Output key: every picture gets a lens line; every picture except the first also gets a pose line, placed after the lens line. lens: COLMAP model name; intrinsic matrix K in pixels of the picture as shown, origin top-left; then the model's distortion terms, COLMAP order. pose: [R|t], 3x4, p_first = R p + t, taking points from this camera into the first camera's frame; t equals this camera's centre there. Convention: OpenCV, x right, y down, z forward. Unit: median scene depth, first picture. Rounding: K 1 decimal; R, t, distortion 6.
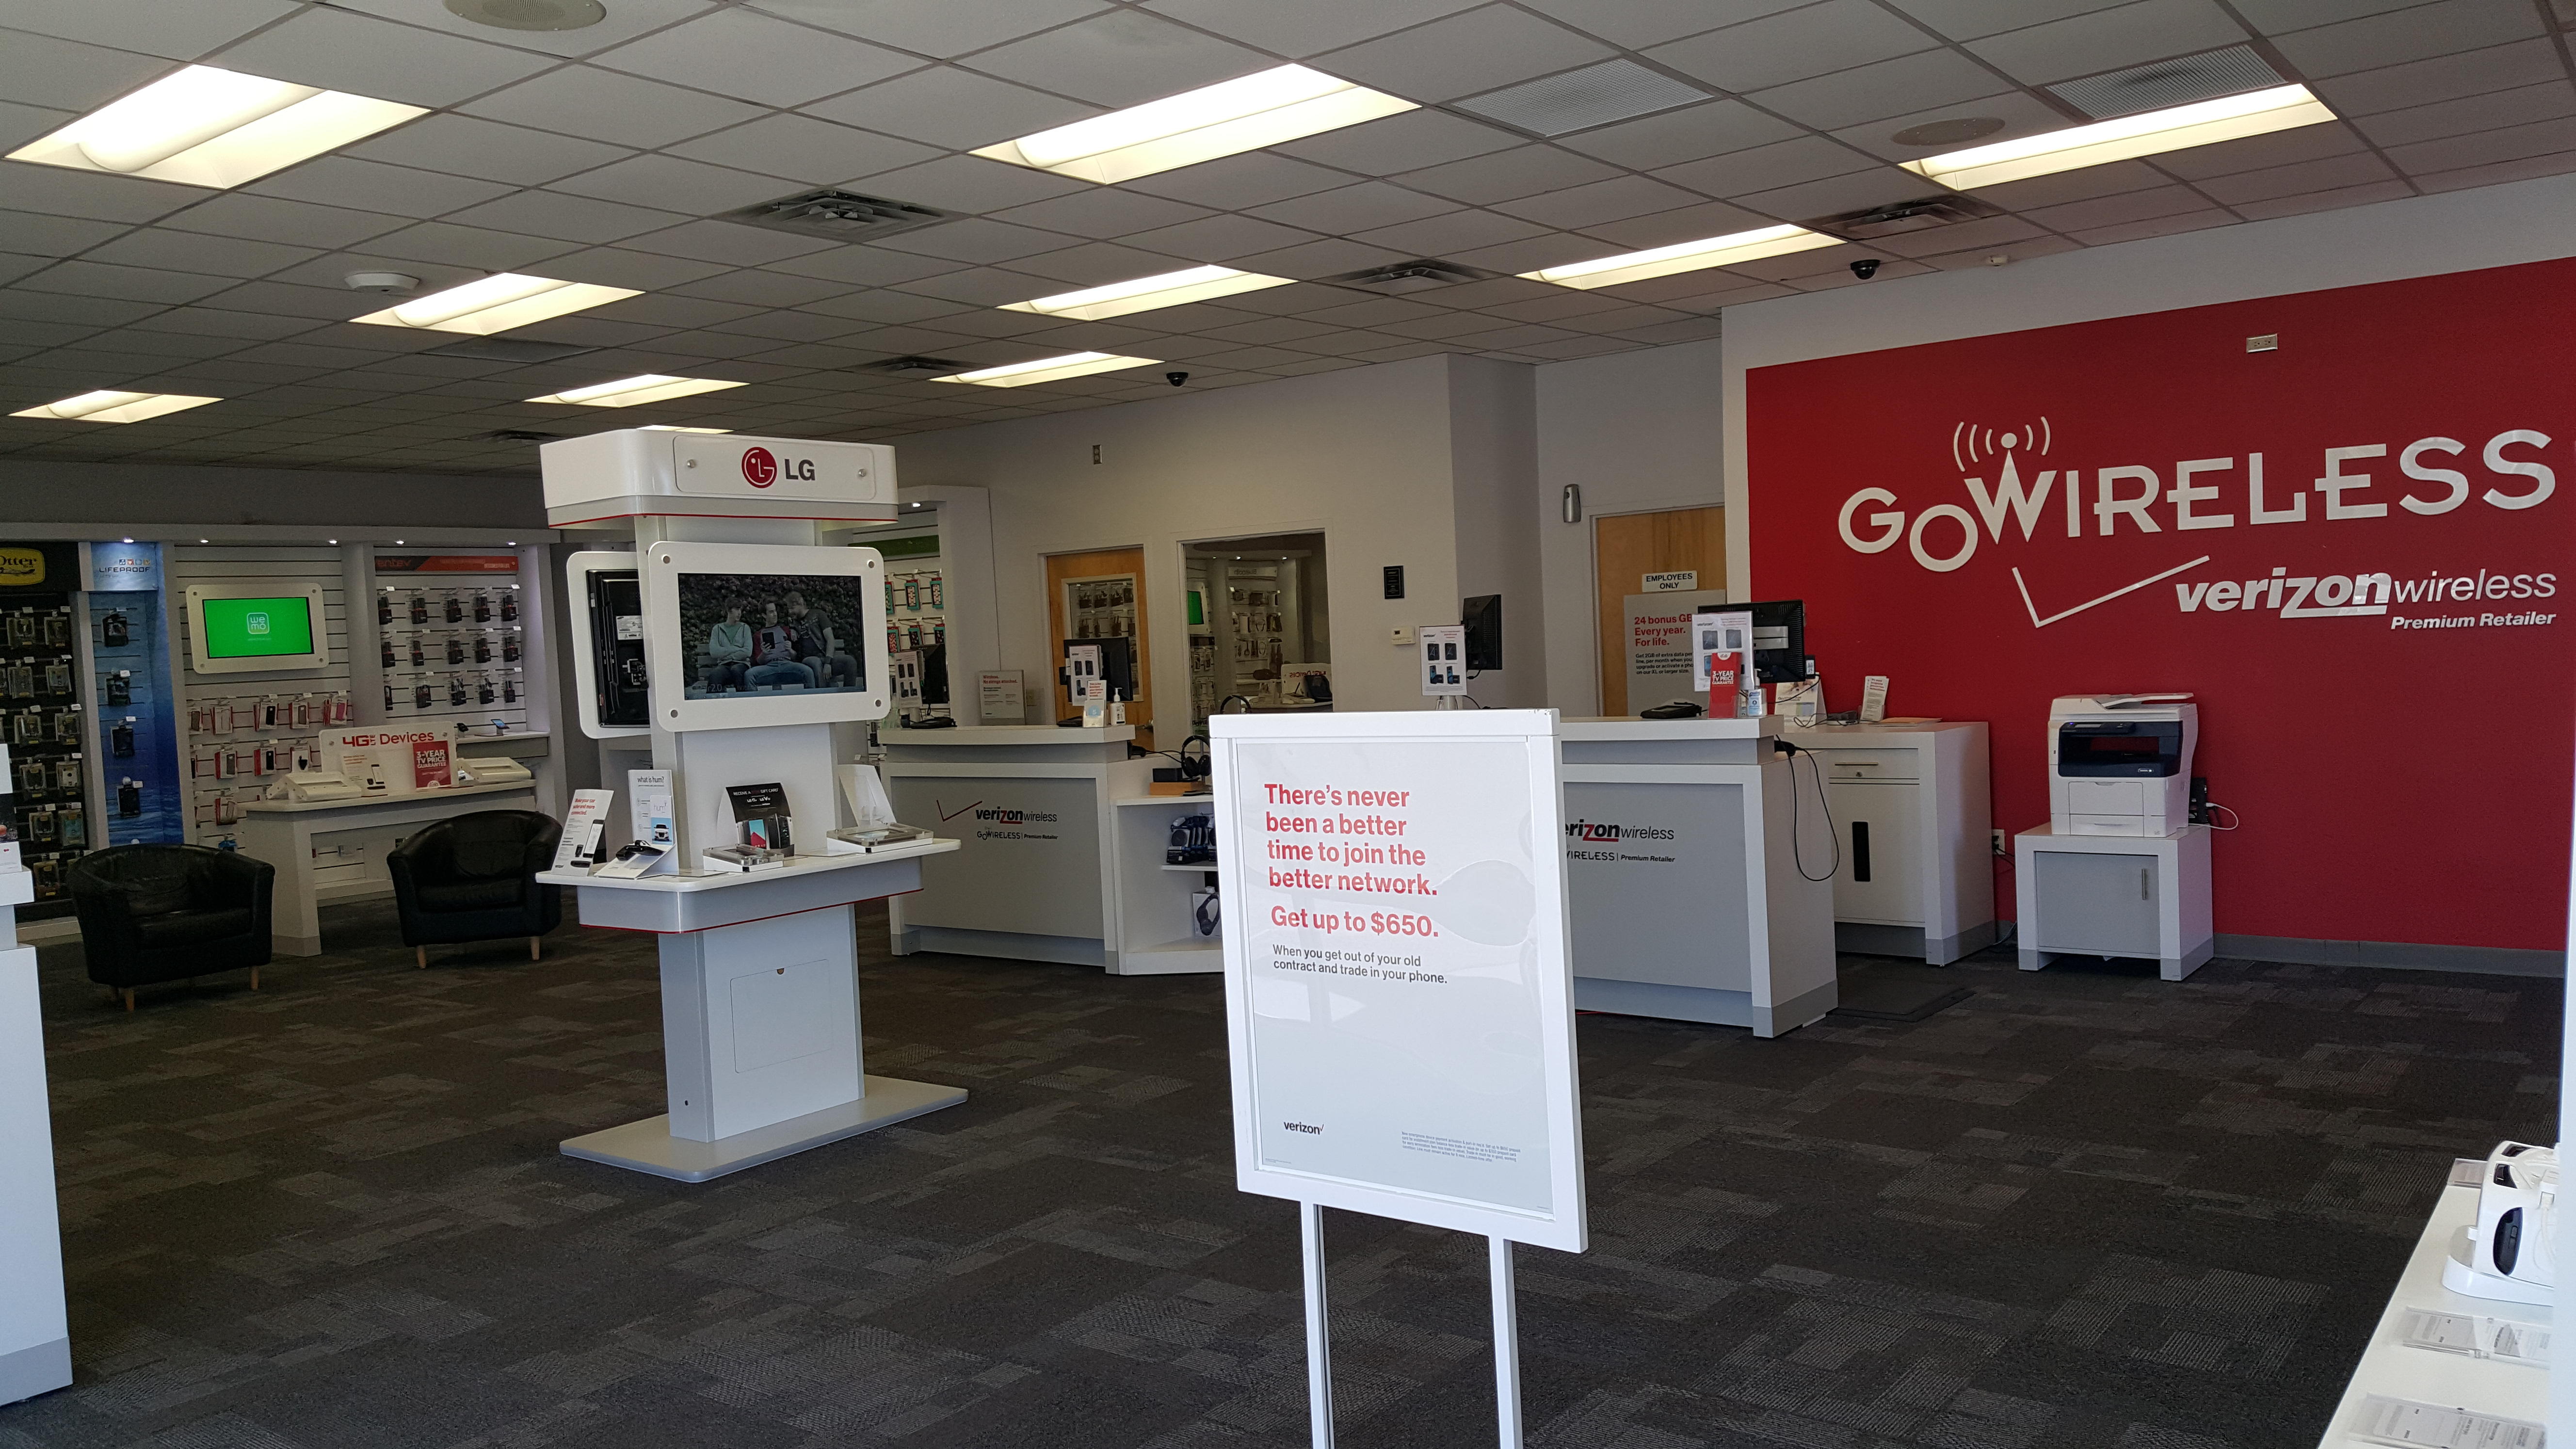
lens RADIAL K [[1923.7, 0, 1290.6], [0, 1923.7, 633.6], [0, 0, 1]] dist [0.002521, -0.079551]
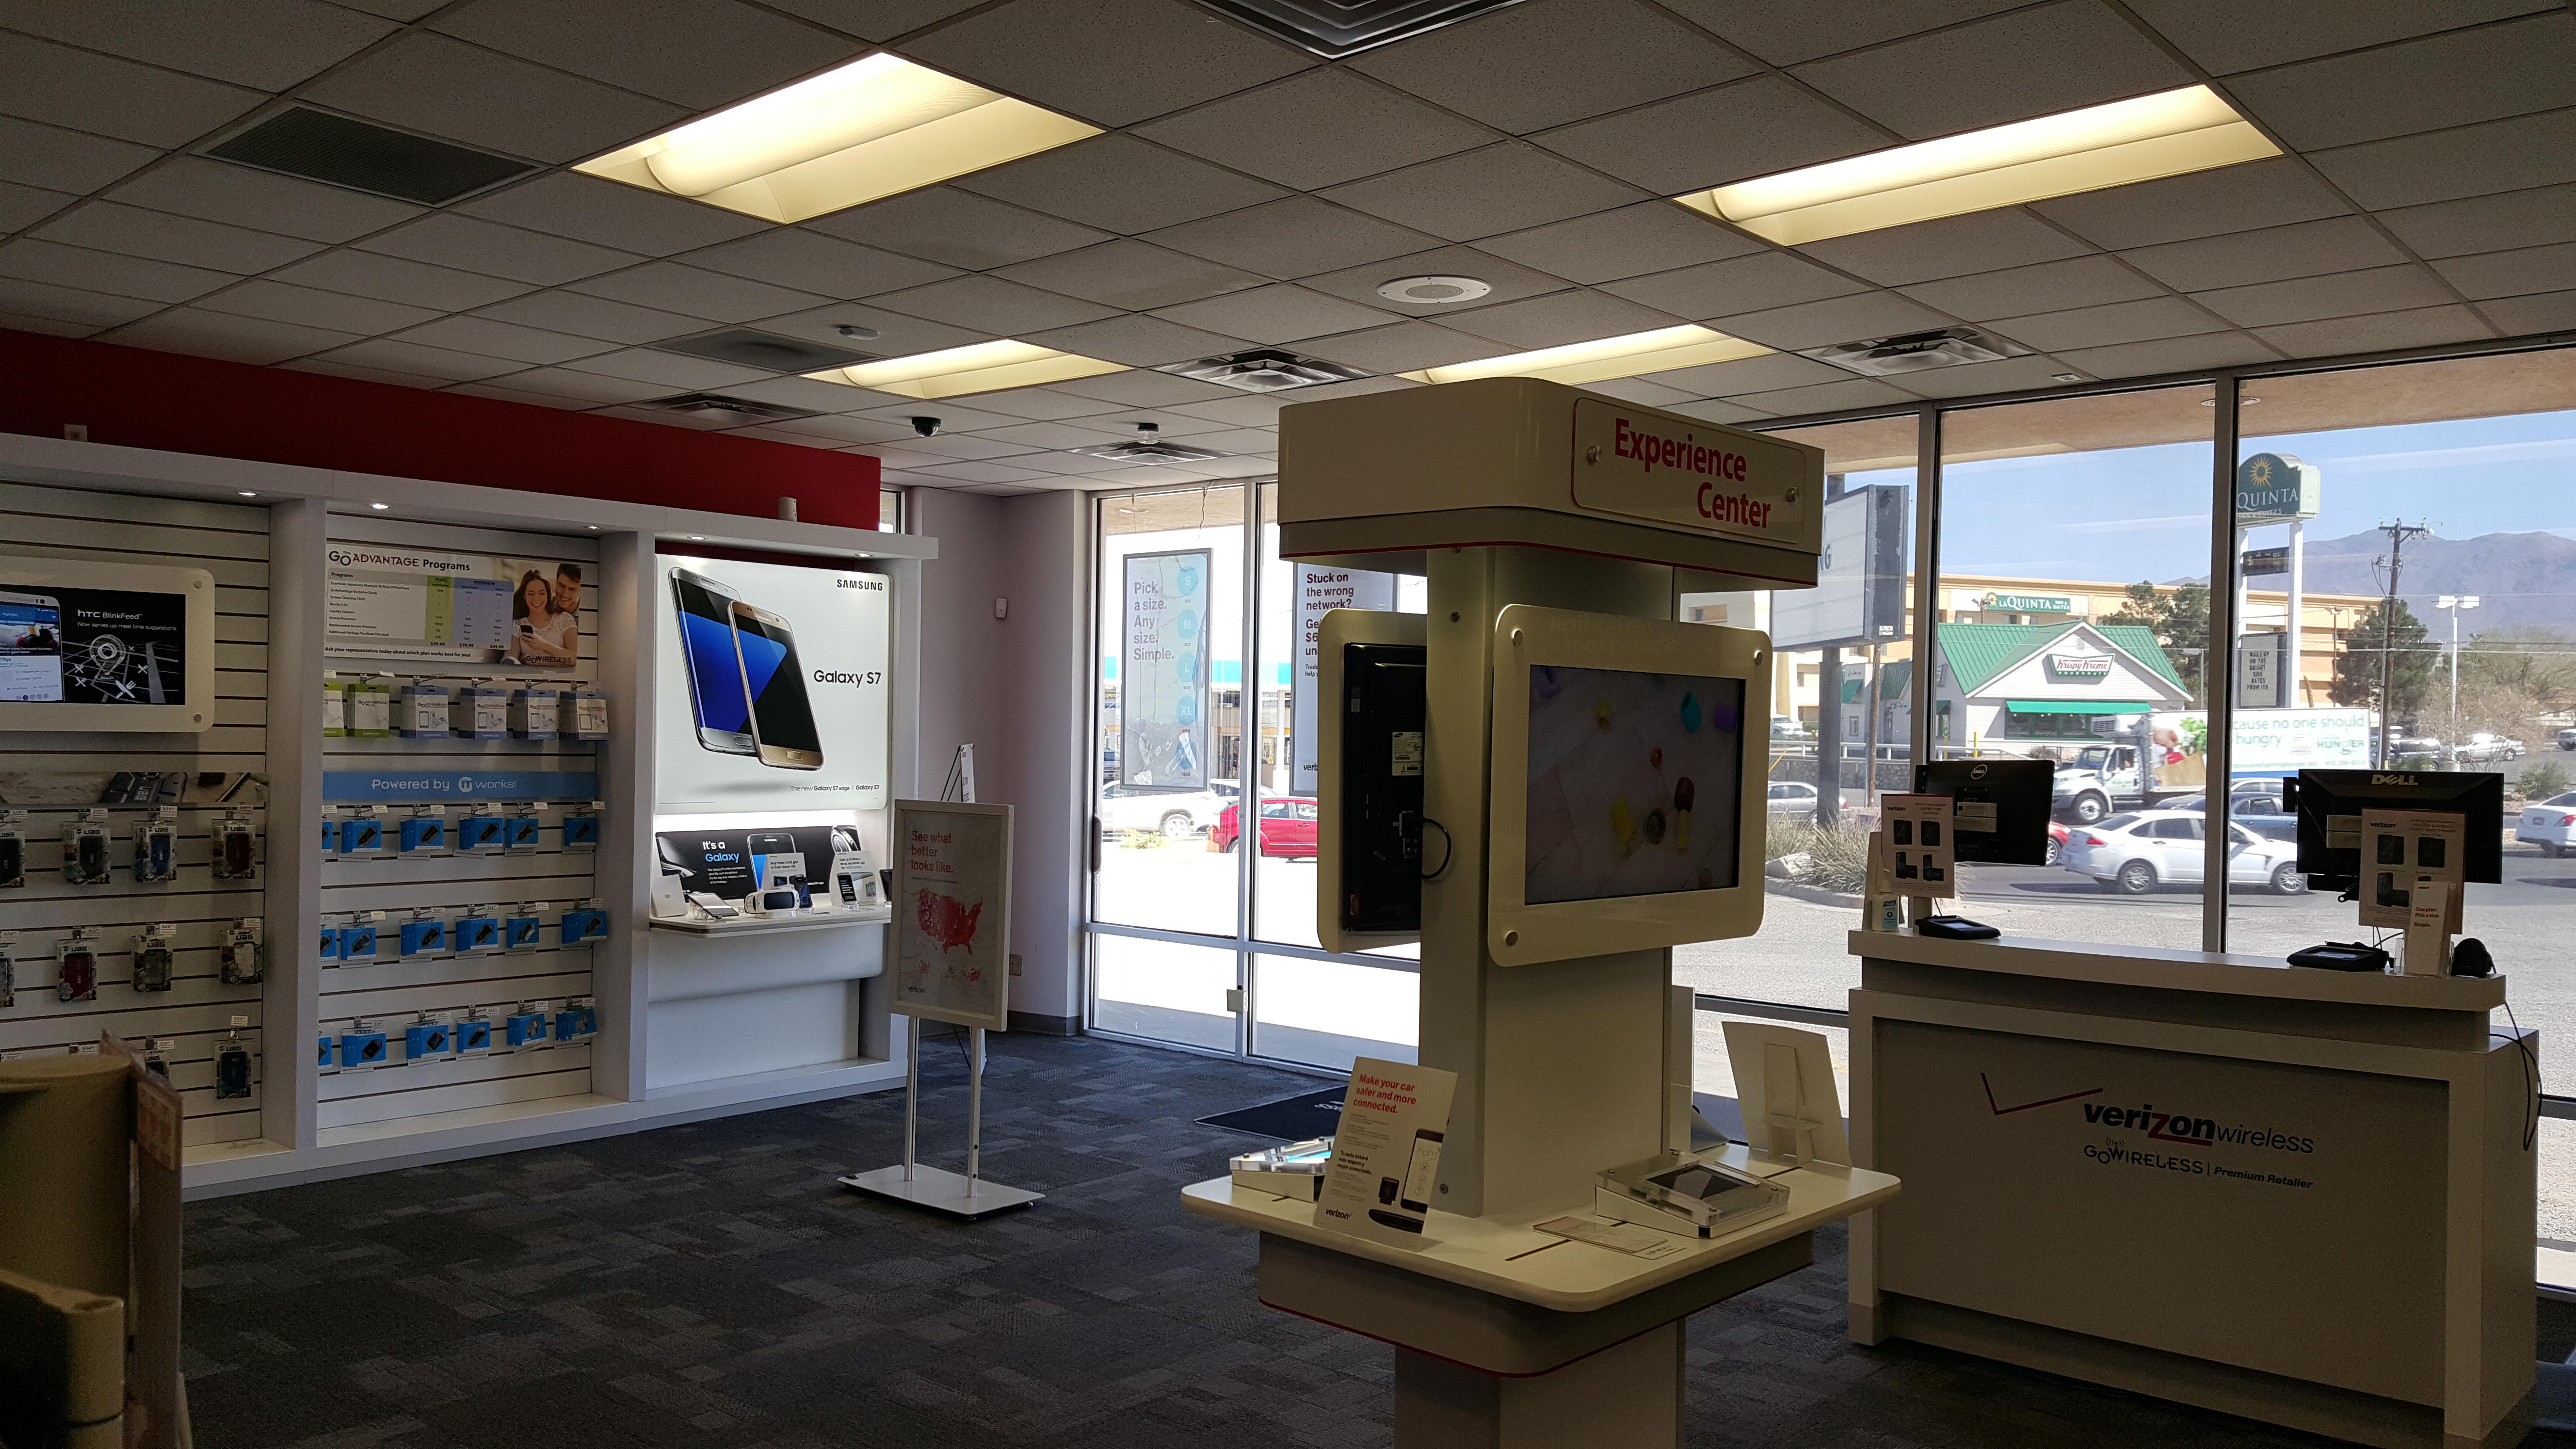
lens RADIAL K [[1858.4, 0, 1288.0], [0, 1858.4, 724.5], [0, 0, 1]] dist [0.110851, -0.165297]
pose [[-0.997753, 0.032456, 0.058606, -0.260592], [0.031982, 0.999448, -0.009015, -0.011789], [-0.058866, -0.007120, -0.998240, 1.679686]]
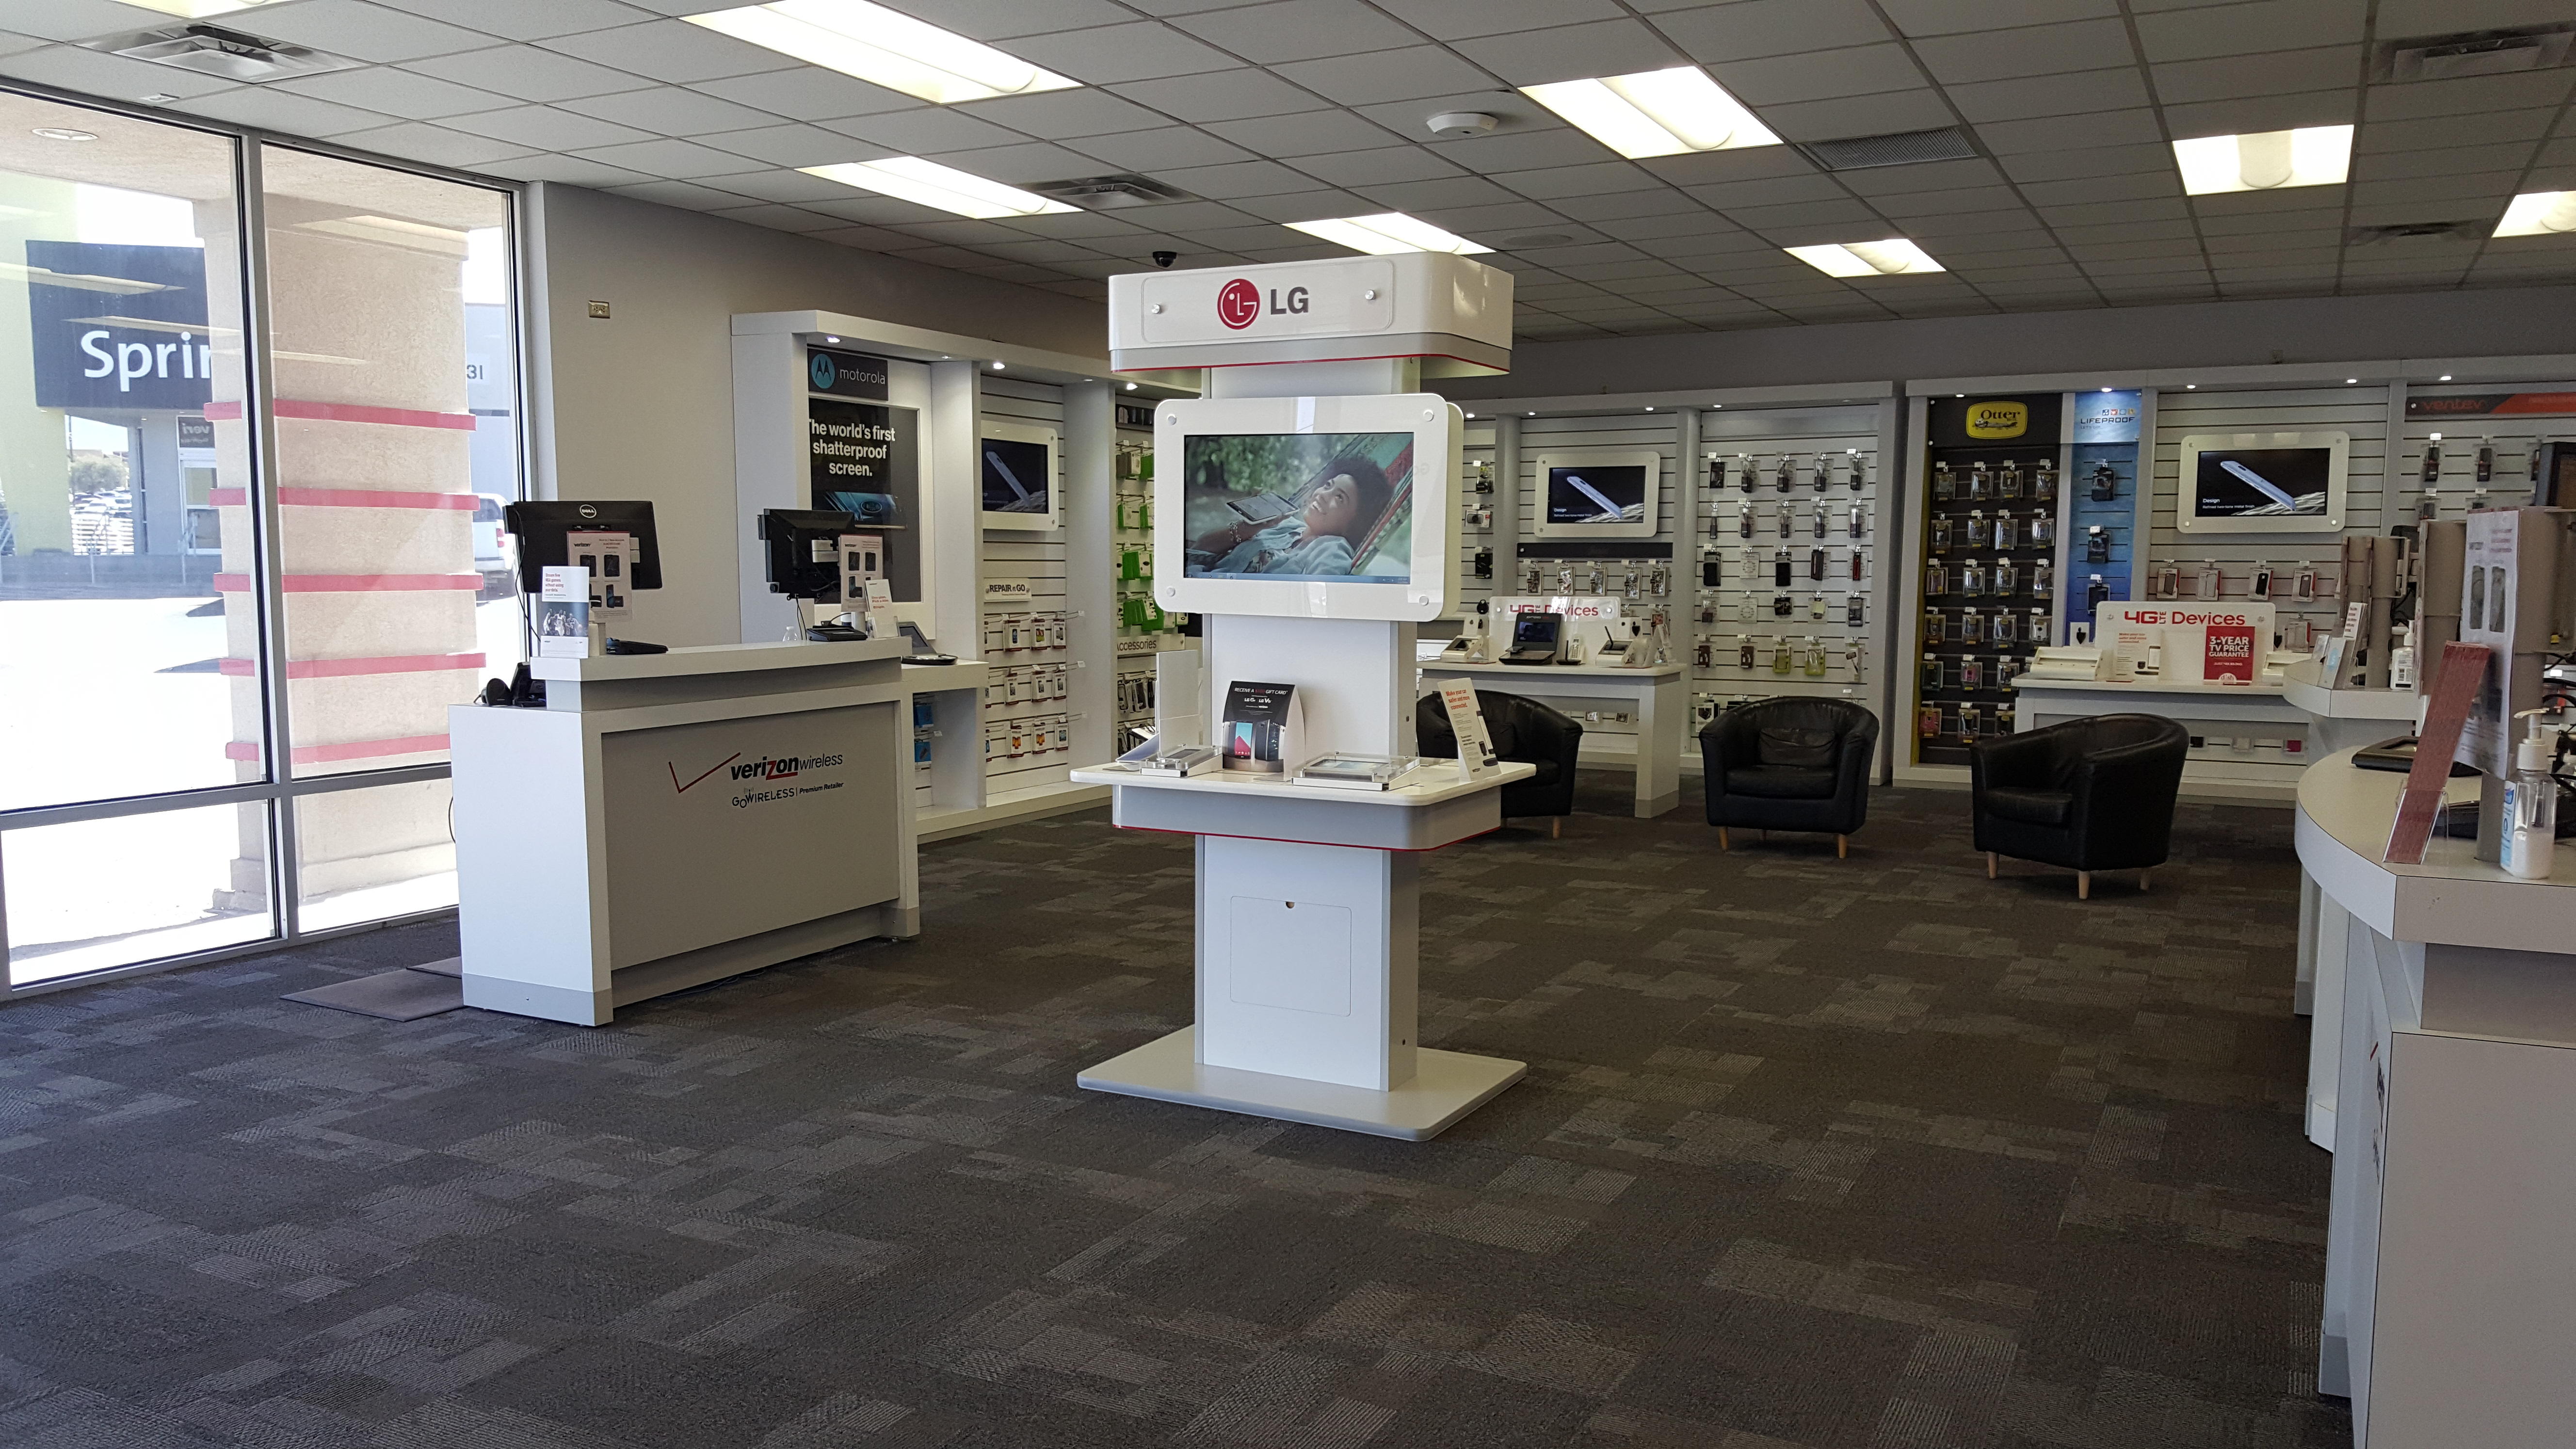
lens RADIAL K [[1858.4, 0, 1288.0], [0, 1858.4, 724.5], [0, 0, 1]] dist [0.110851, -0.165297]
pose [[0.172370, 0.140212, -0.975002, 0.573363], [-0.013575, 0.990062, 0.139978, -0.020747], [0.984939, -0.010893, 0.172561, 0.932401]]
